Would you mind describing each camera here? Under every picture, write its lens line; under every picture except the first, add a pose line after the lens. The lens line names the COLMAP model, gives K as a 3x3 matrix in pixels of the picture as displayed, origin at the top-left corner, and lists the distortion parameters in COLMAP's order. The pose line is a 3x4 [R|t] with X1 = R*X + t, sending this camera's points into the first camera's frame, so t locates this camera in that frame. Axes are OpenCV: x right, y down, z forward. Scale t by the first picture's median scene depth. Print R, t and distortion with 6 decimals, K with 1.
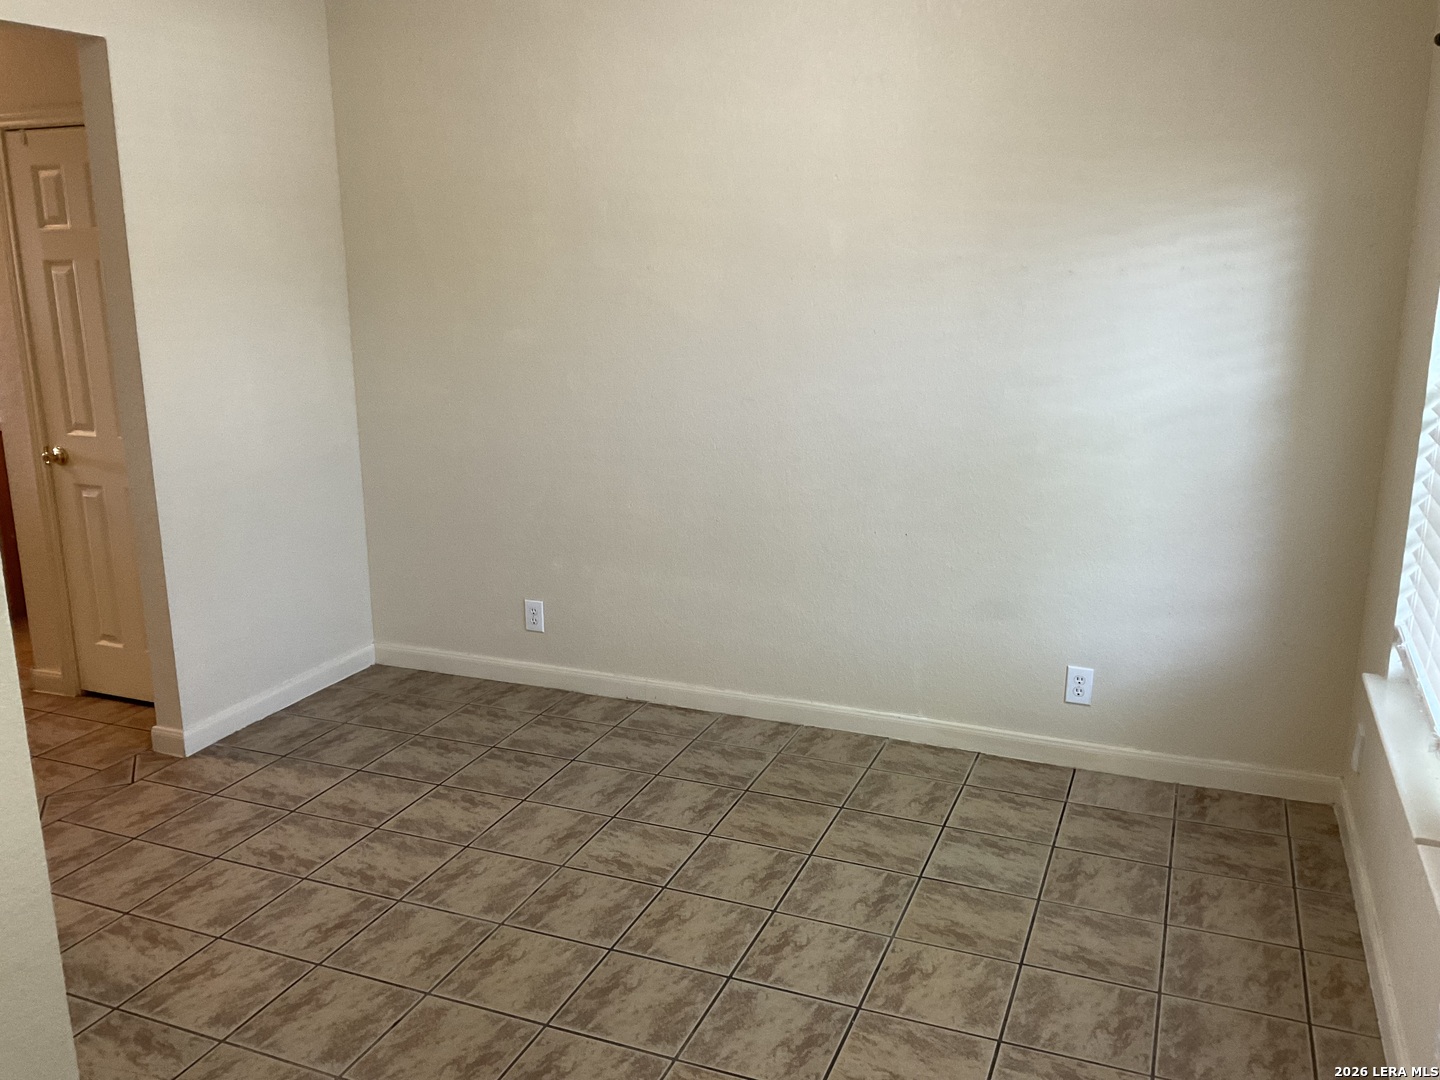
lens RADIAL K [[1205.3, 0, 707.1], [0, 1205.3, 544.2], [0, 0, 1]] dist [0.064211, -0.110327]
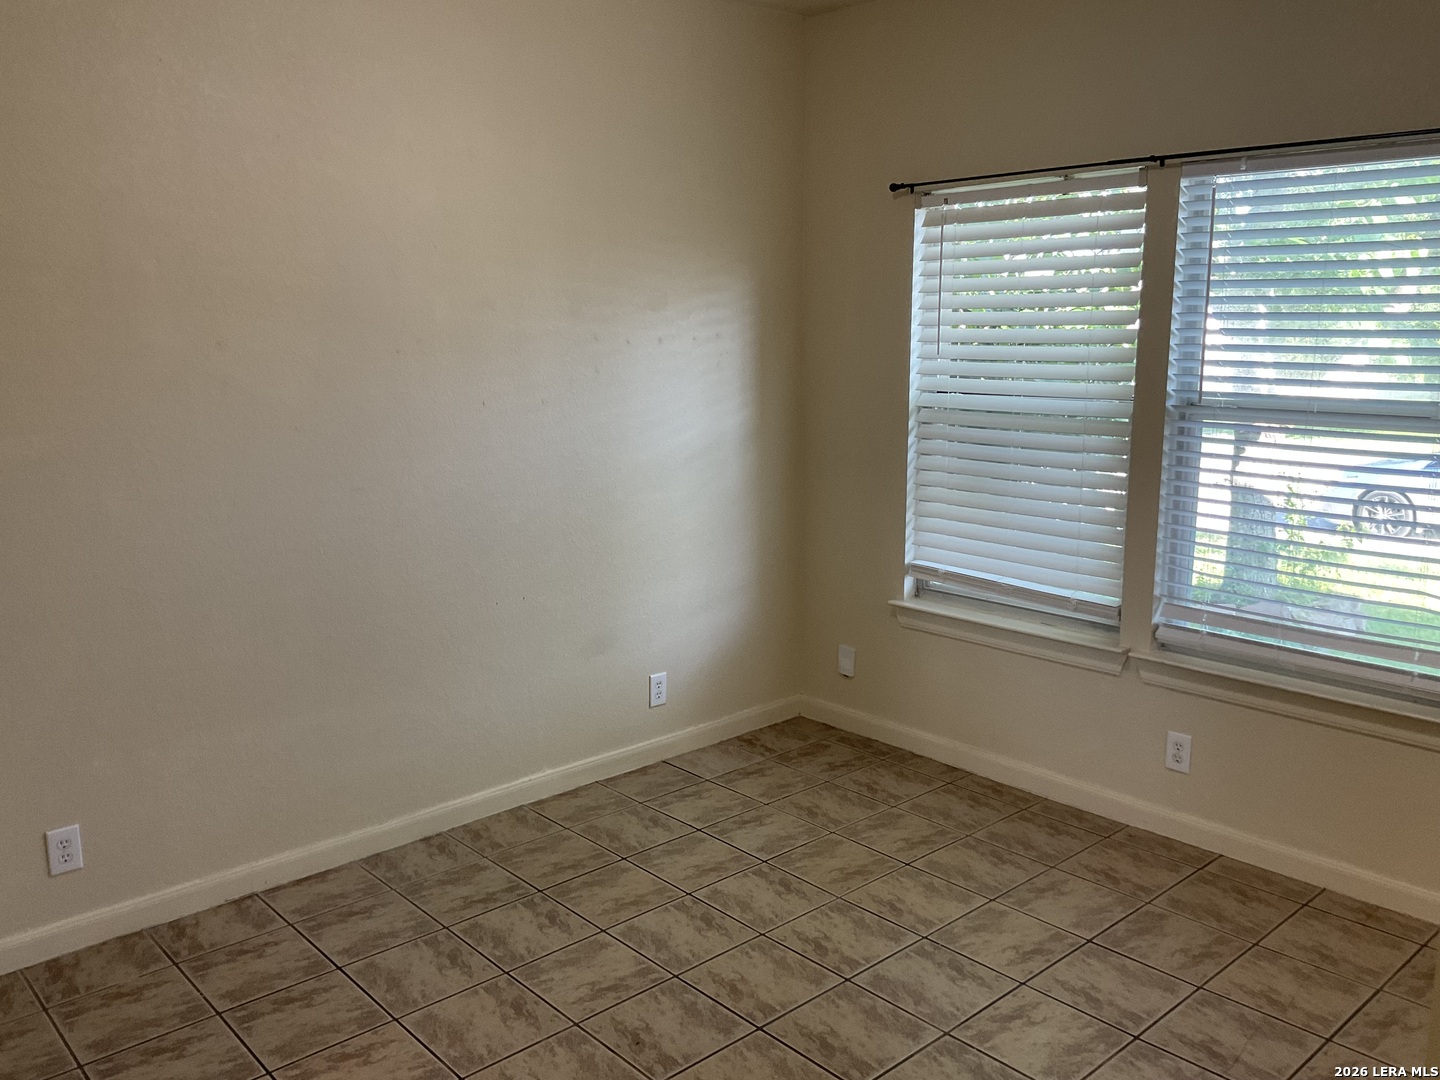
lens RADIAL K [[1205.3, 0, 732.2], [0, 1205.3, 530.8], [0, 0, 1]] dist [0.064211, -0.110327]
pose [[0.433983, -0.164477, 0.885780, -0.720207], [0.222975, 0.972215, 0.071282, -0.107489], [-0.872893, 0.166572, 0.458598, 0.401908]]
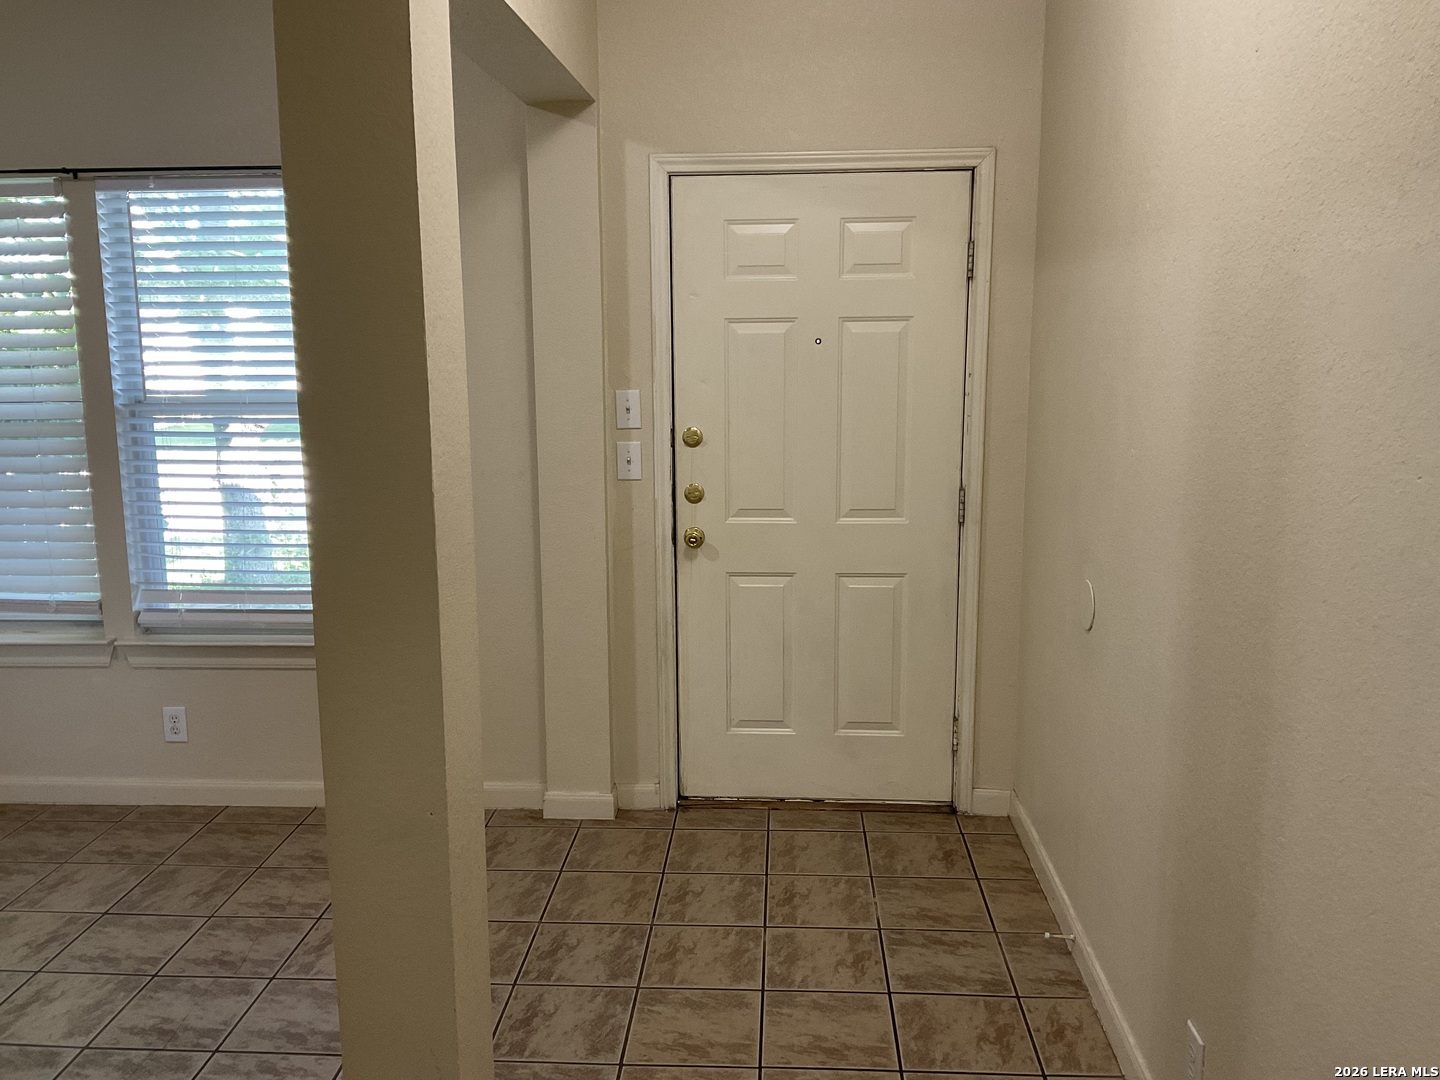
lens RADIAL K [[1205.3, 0, 721.7], [0, 1205.3, 541.4], [0, 0, 1]] dist [0.064211, -0.110327]
pose [[-0.307272, -0.171331, 0.936072, -0.840463], [0.232947, 0.940191, 0.248551, -0.085303], [-0.922670, 0.294427, -0.248983, 0.342405]]
